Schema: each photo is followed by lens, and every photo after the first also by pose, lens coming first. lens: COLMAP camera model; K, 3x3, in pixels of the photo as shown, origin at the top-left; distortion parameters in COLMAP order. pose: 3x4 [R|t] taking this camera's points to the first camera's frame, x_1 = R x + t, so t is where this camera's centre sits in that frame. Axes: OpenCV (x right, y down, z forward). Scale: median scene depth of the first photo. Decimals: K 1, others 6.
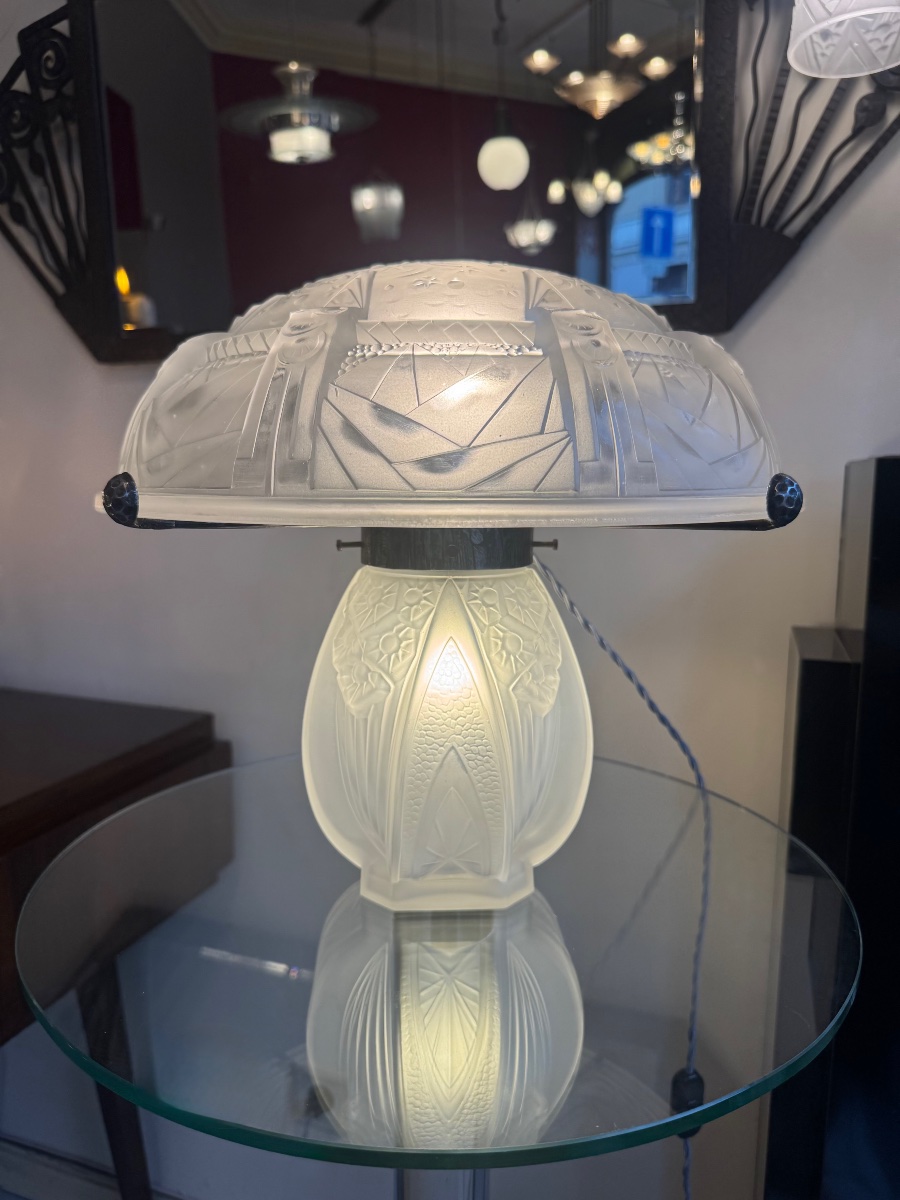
lens RADIAL K [[837.5, 0, 446.8], [0, 837.5, 601.5], [0, 0, 1]] dist [-0.001782, -0.001422]
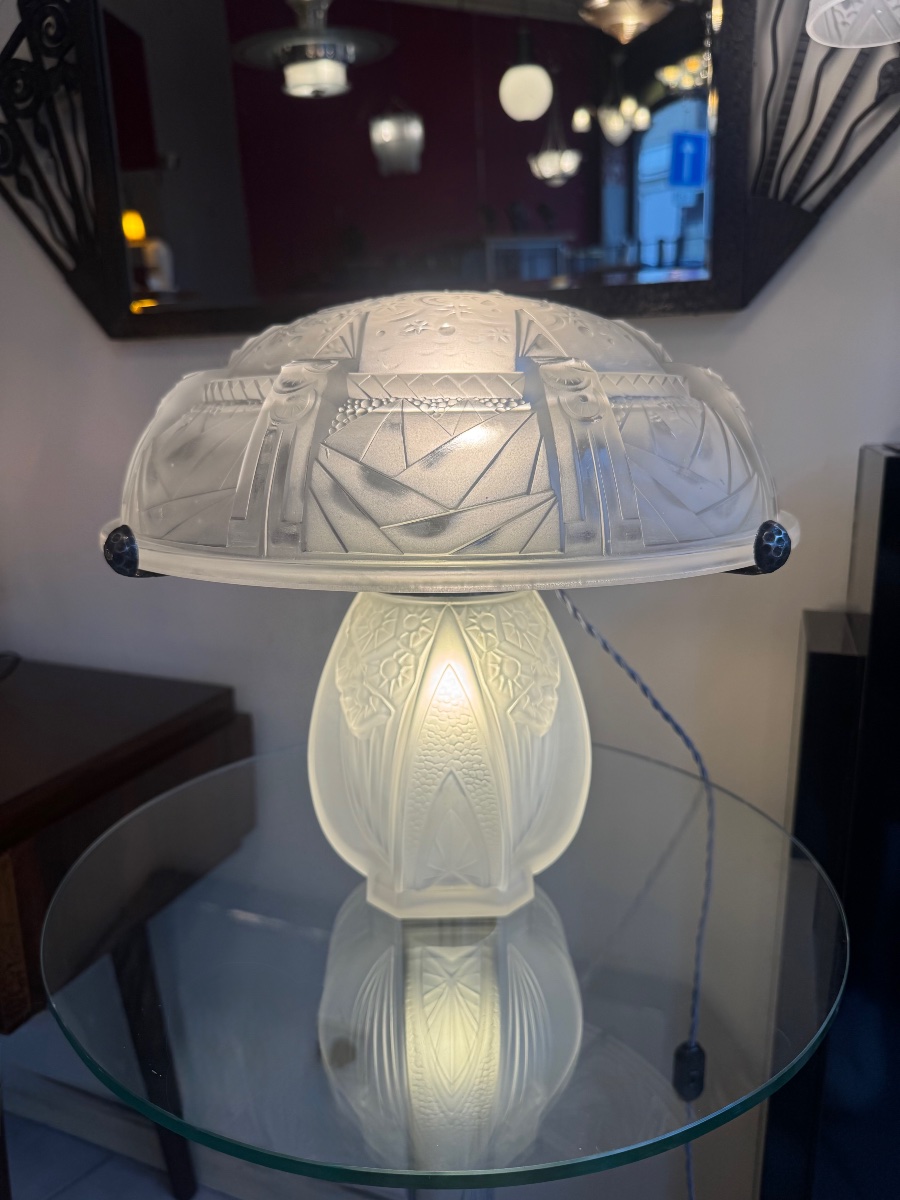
lens RADIAL K [[837.1, 0, 450.0], [0, 837.1, 600.0], [0, 0, 1]] dist [-0.000505, -0.000354]
pose [[0.999685, -0.005582, -0.024469, 0.029903], [0.007118, 0.997978, 0.063154, -0.095666], [0.024067, -0.063308, 0.997704, -0.016100]]
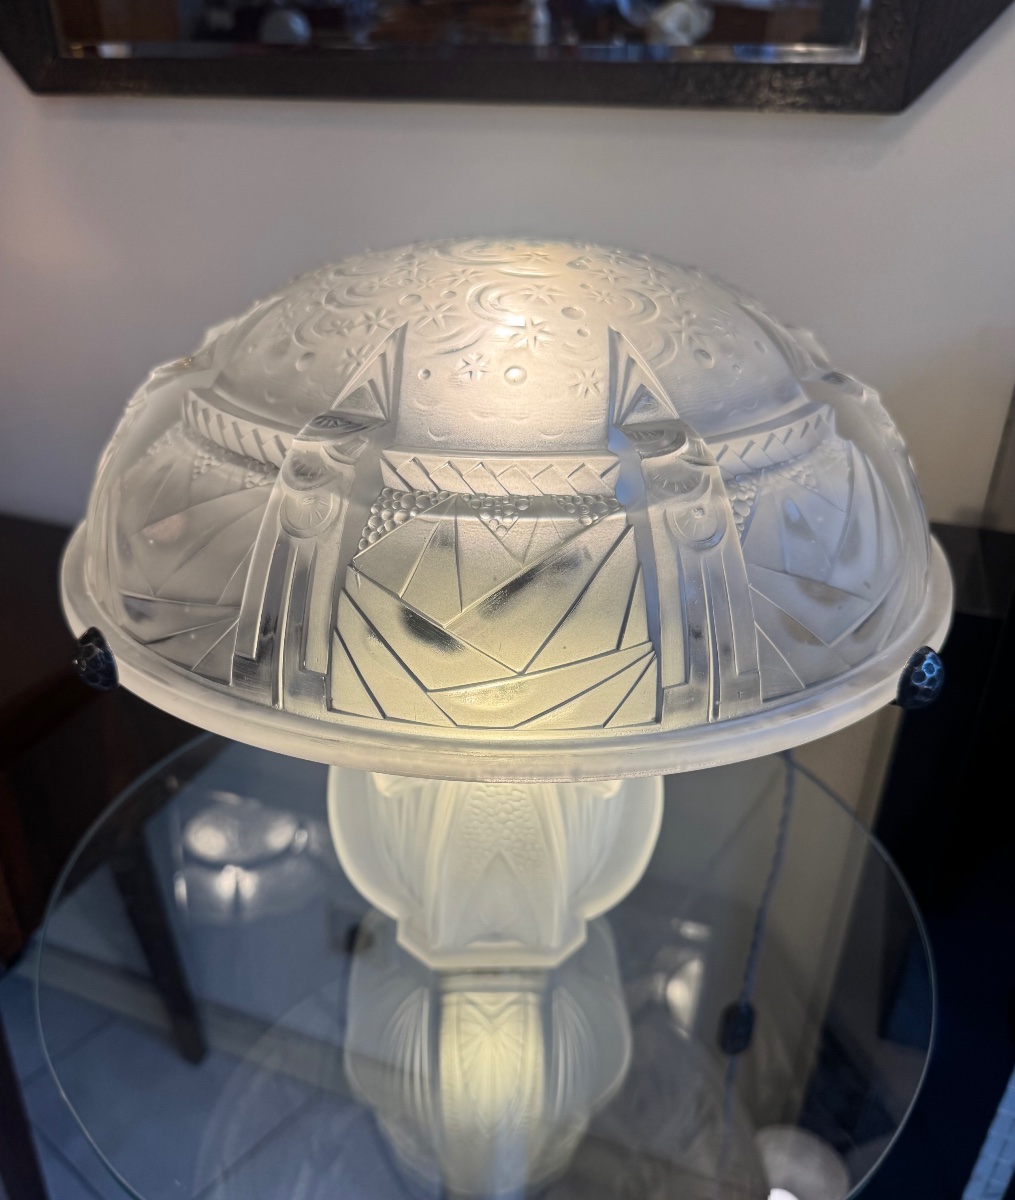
lens RADIAL K [[996.7, 0, 474.5], [0, 996.7, 631.4], [0, 0, 1]] dist [0.007923, -0.002717]
pose [[0.999569, 0.020291, -0.021235, -0.001590], [-0.012044, 0.942582, 0.333759, -0.367206], [0.026789, -0.333359, 0.942419, 0.083073]]
